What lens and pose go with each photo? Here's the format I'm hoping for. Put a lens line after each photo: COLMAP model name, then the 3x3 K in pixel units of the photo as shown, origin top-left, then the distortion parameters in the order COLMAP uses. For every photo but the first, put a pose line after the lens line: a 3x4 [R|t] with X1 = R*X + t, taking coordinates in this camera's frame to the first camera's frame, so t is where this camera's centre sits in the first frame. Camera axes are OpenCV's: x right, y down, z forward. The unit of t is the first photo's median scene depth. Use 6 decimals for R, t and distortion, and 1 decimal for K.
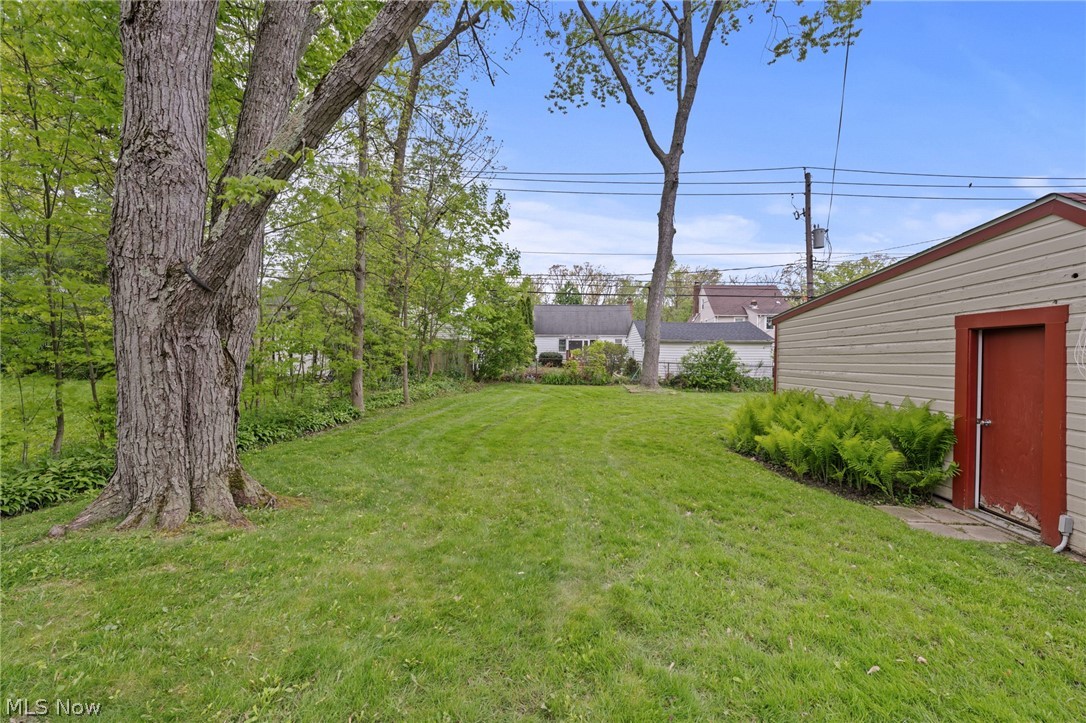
lens RADIAL K [[429.7, 0, 544.1], [0, 429.7, 355.1], [0, 0, 1]] dist [-0.000353, -0.000287]
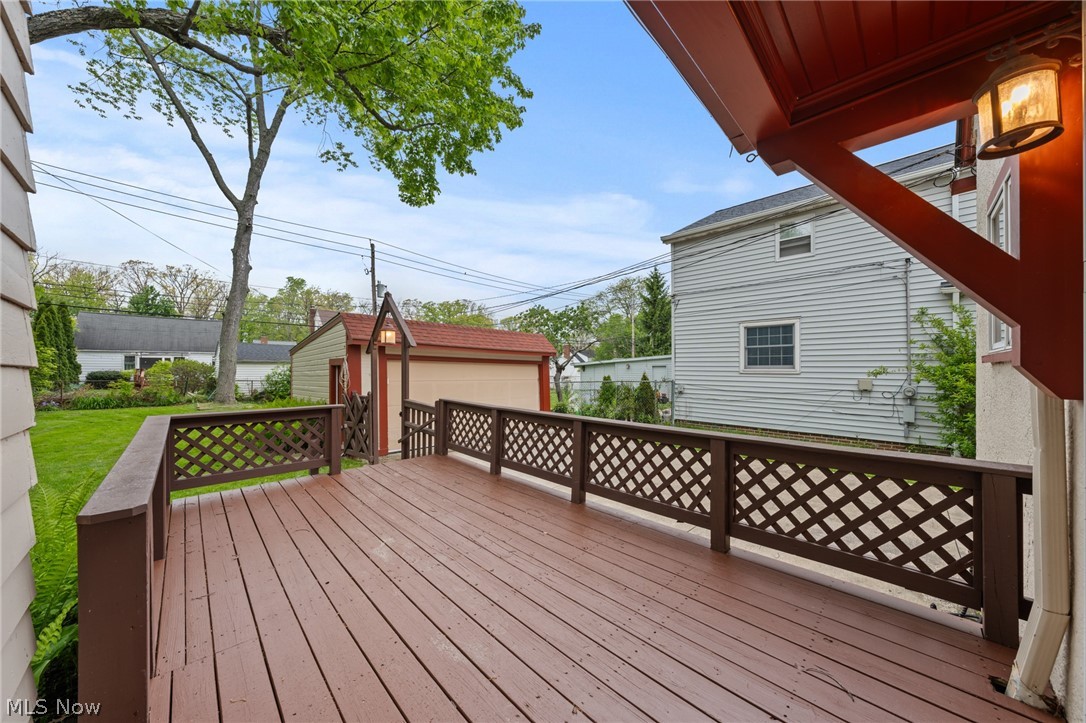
lens RADIAL K [[369.0, 0, 550.5], [0, 369.0, 368.3], [0, 0, 1]] dist [-0.004816, 0.000629]
pose [[0.651272, -0.012163, 0.758747, 0.074732], [0.012701, 0.999906, 0.005126, -0.011014], [-0.758738, 0.006299, 0.651365, -0.273025]]
